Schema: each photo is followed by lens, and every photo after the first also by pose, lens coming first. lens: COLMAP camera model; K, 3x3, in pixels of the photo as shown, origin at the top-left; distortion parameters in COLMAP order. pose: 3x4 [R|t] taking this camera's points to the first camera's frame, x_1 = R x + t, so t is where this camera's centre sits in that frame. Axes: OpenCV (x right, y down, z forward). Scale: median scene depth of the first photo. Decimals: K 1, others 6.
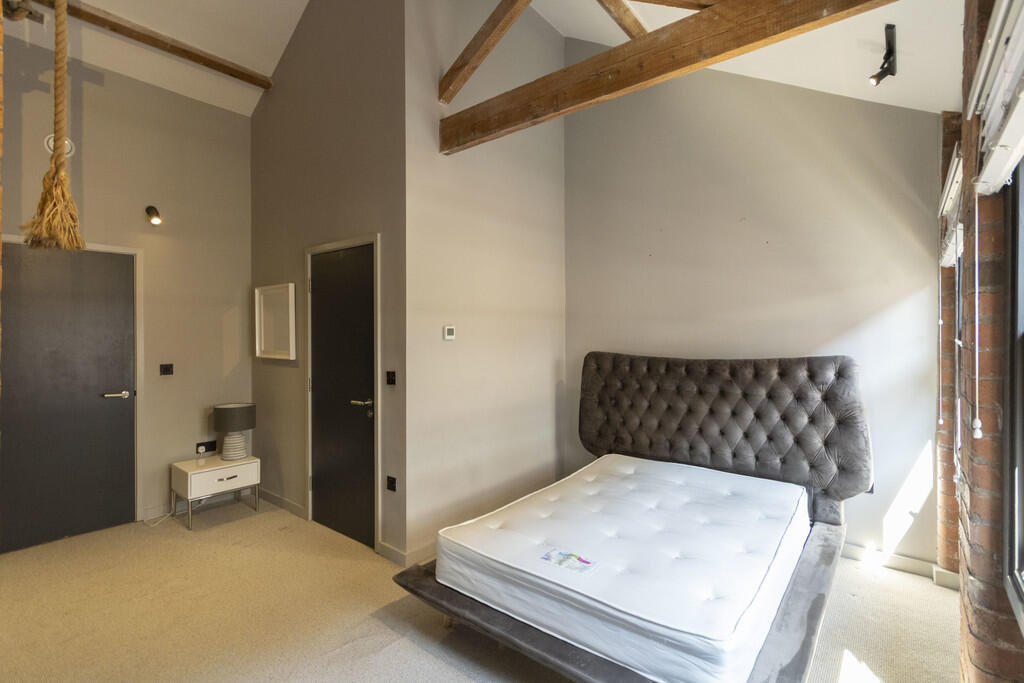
lens RADIAL K [[484.1, 0, 512.0], [0, 484.1, 341.5], [0, 0, 1]] dist [-0.001338, -0.000574]
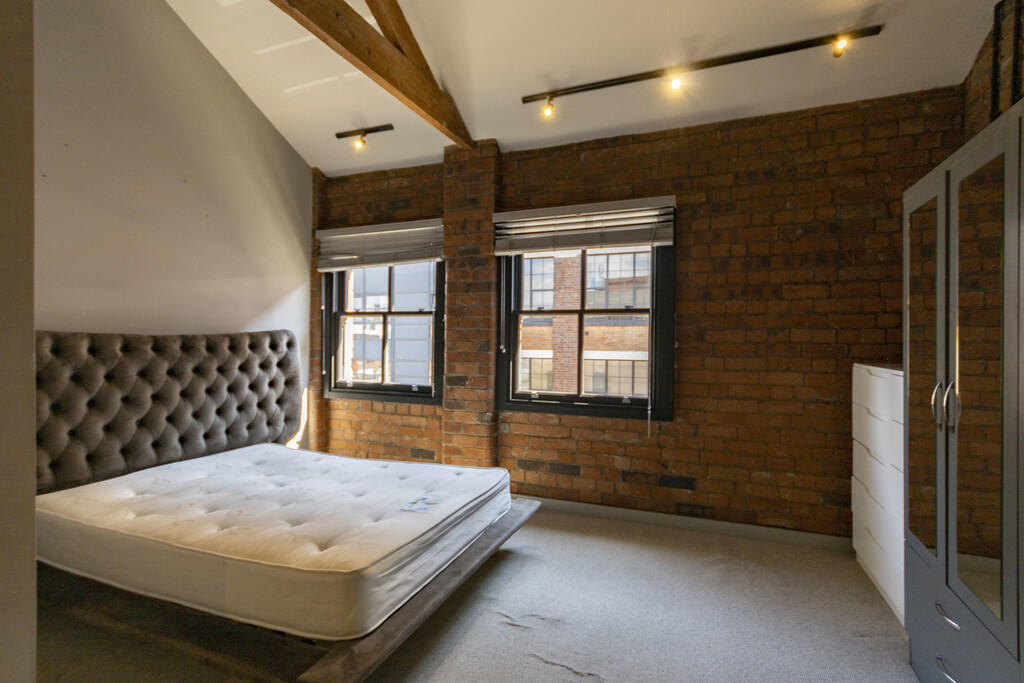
lens RADIAL K [[484.1, 0, 512.0], [0, 484.1, 341.5], [0, 0, 1]] dist [-0.001338, -0.000574]
pose [[-0.289114, 0.004091, 0.957286, -0.691740], [0.020309, 0.999792, 0.001861, 0.070640], [-0.957079, 0.019980, -0.289137, 0.799667]]
